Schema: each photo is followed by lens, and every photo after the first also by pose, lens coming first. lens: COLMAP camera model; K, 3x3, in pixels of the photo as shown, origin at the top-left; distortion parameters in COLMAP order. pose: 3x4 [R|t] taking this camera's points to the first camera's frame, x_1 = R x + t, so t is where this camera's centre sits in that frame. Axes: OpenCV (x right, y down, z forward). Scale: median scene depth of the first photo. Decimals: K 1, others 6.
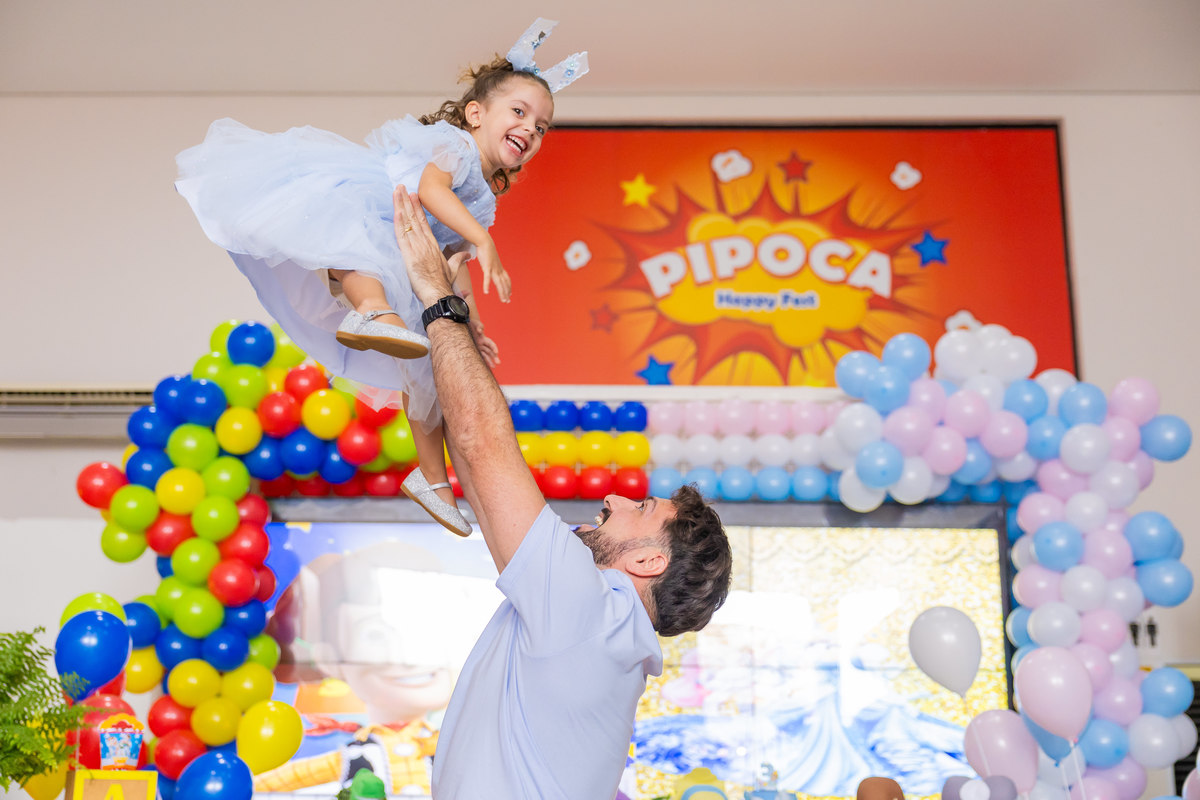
lens RADIAL K [[1478.2, 0, 593.0], [0, 1478.2, 399.9], [0, 0, 1]] dist [0.016508, -0.071593]
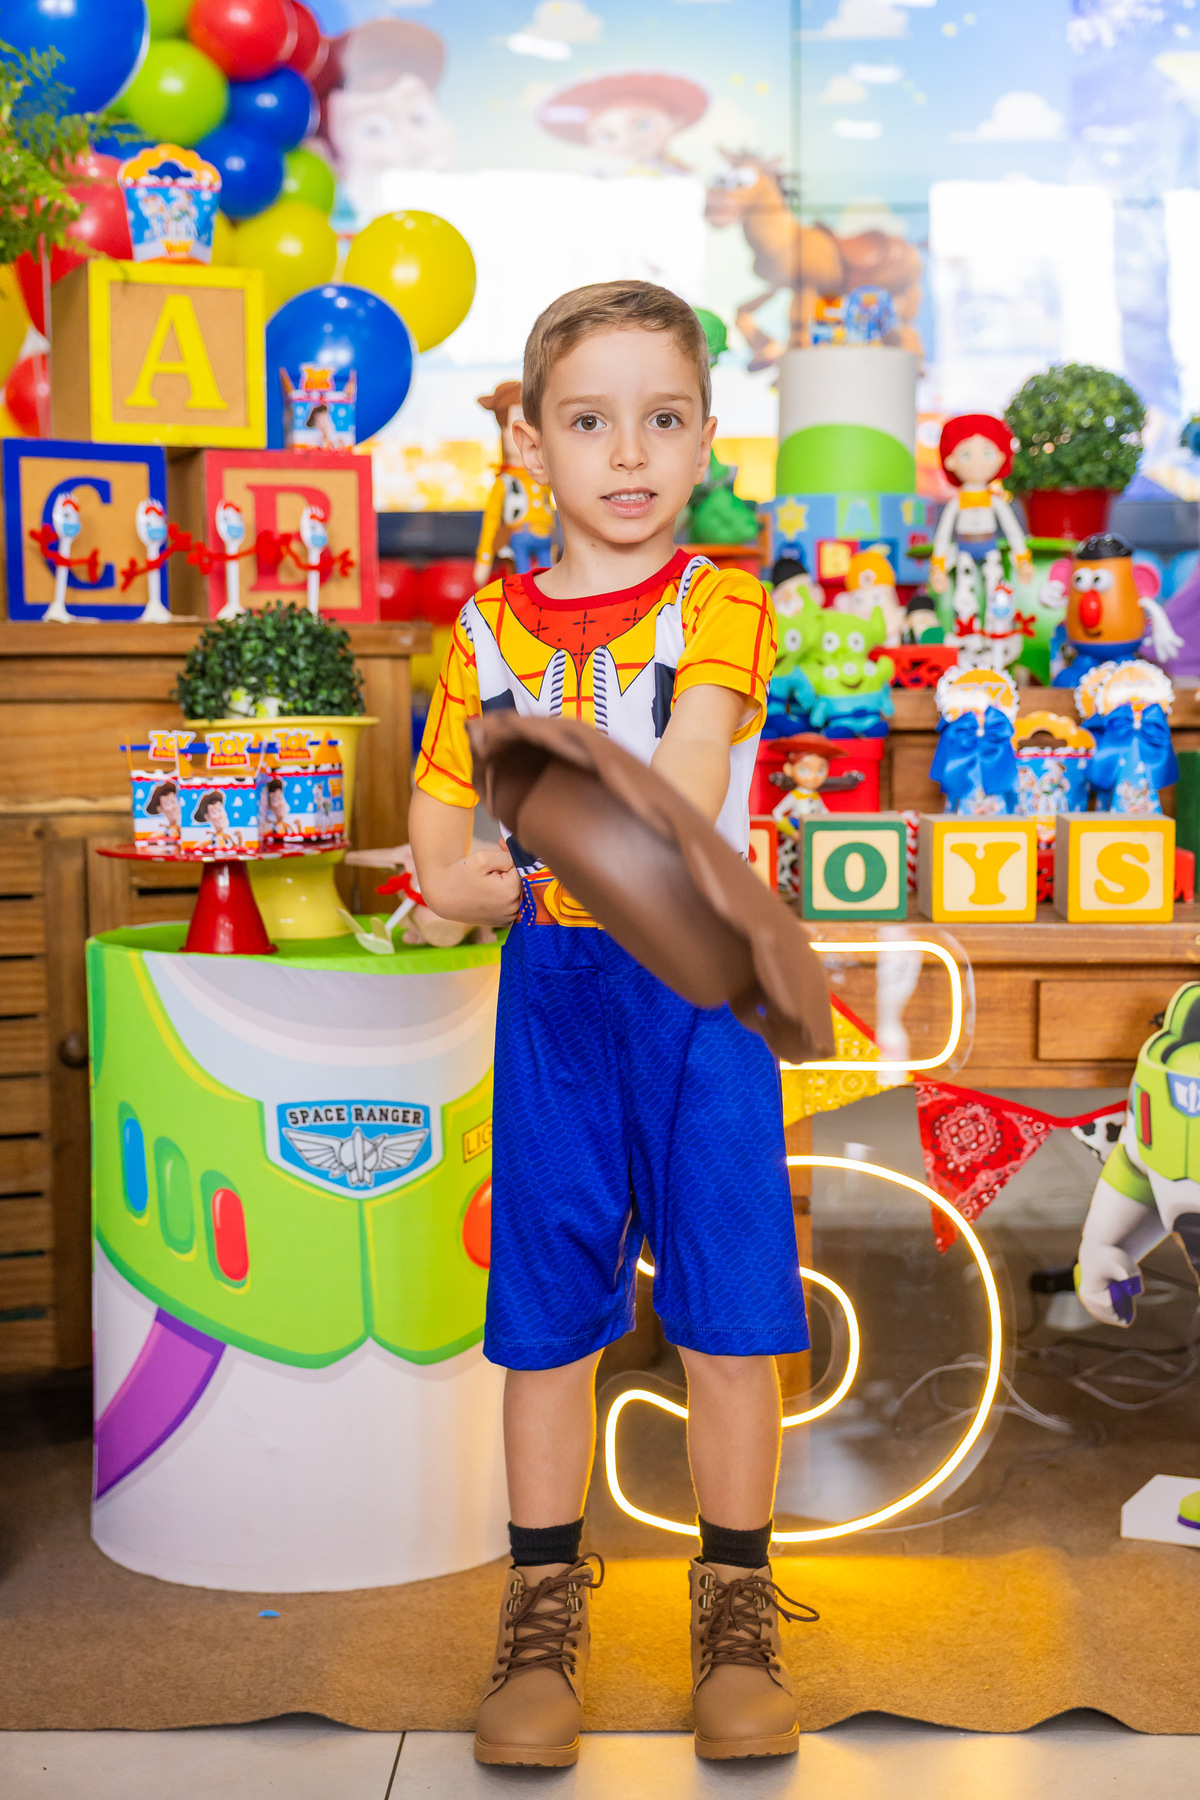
lens RADIAL K [[2474.9, 0, 418.1], [0, 2474.9, 953.8], [0, 0, 1]] dist [0.030198, -0.019316]
pose [[0.997683, -0.010658, -0.067196, -0.132010], [0.033241, 0.938106, 0.344750, 0.124678], [0.059362, -0.346185, 0.936286, 0.152925]]
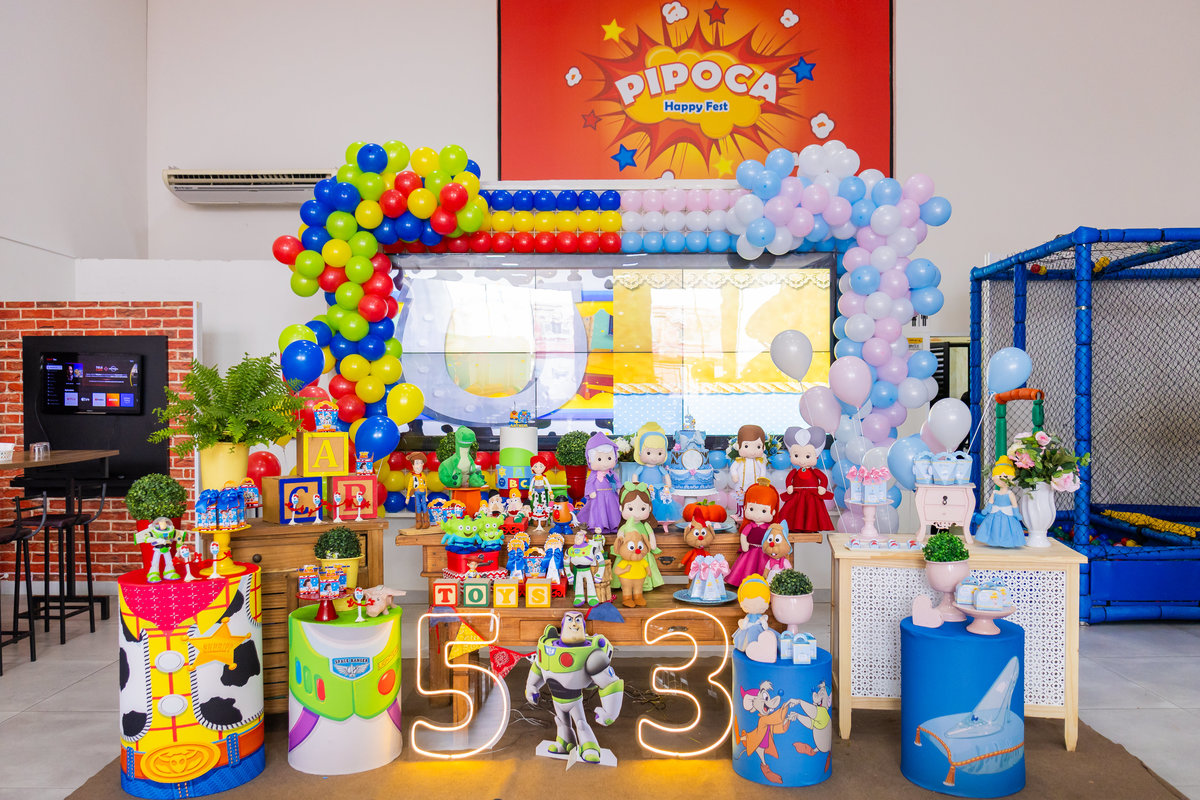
lens RADIAL K [[962.2, 0, 600.0], [0, 962.2, 400.0], [0, 0, 1]] dist [-0.000927, 0.001917]
pose [[0.999790, -0.014225, 0.014773, -0.004050], [0.009744, 0.963332, 0.268135, -0.063504], [-0.018045, -0.267934, 0.963268, -0.078169]]
